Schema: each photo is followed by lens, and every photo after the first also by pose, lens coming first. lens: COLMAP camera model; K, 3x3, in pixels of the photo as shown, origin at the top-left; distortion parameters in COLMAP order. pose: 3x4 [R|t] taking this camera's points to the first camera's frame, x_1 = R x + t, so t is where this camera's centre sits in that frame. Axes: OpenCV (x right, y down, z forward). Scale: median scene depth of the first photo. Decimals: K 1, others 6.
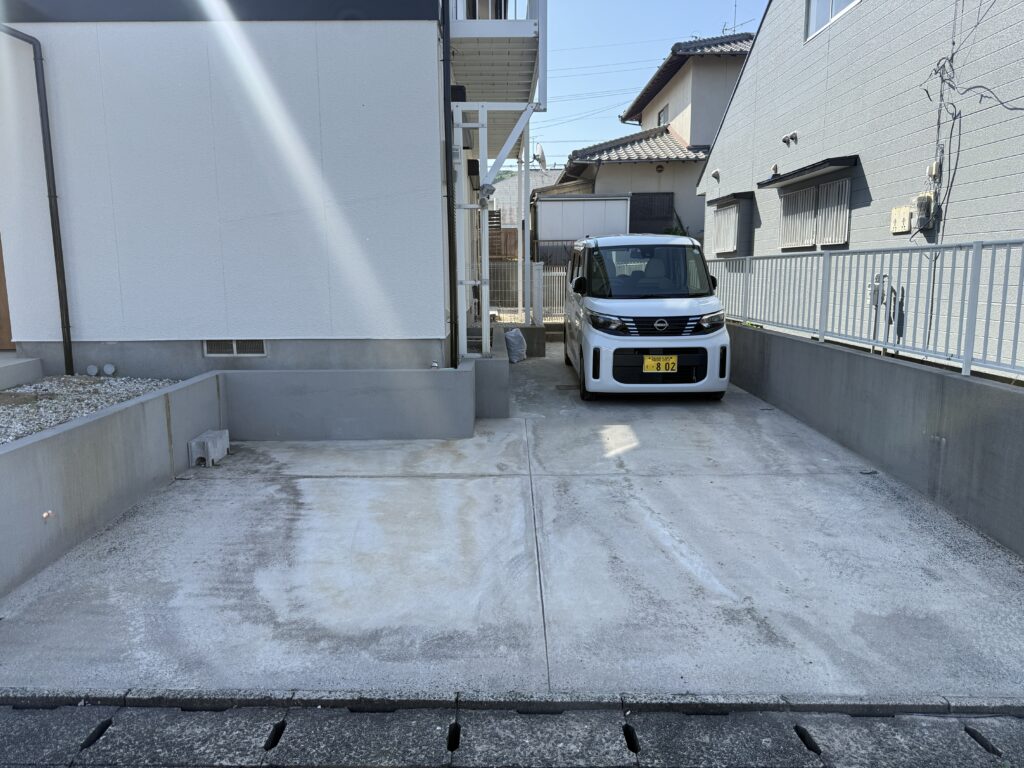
lens RADIAL K [[734.7, 0, 509.8], [0, 734.7, 385.2], [0, 0, 1]] dist [0.001214, -0.000928]
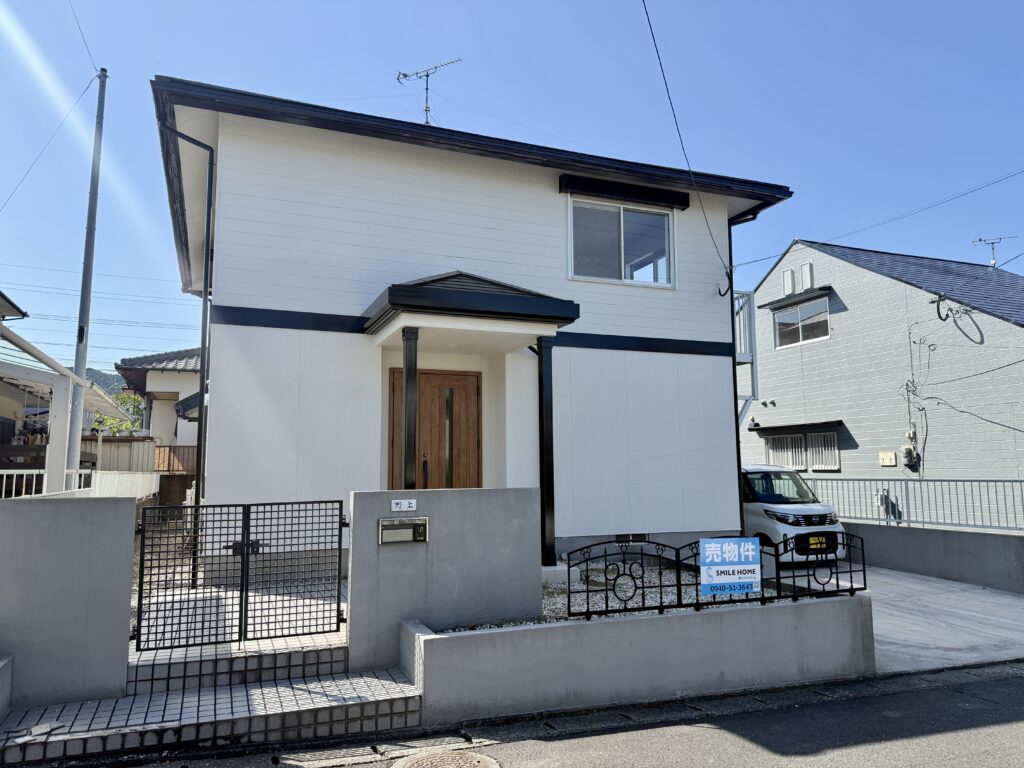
lens RADIAL K [[734.7, 0, 509.8], [0, 734.7, 385.2], [0, 0, 1]] dist [0.001214, -0.000928]
pose [[0.932689, 0.043077, 0.358100, -1.106680], [0.055717, 0.963717, -0.261045, 0.026642], [-0.356352, 0.263426, 0.896449, -0.391521]]
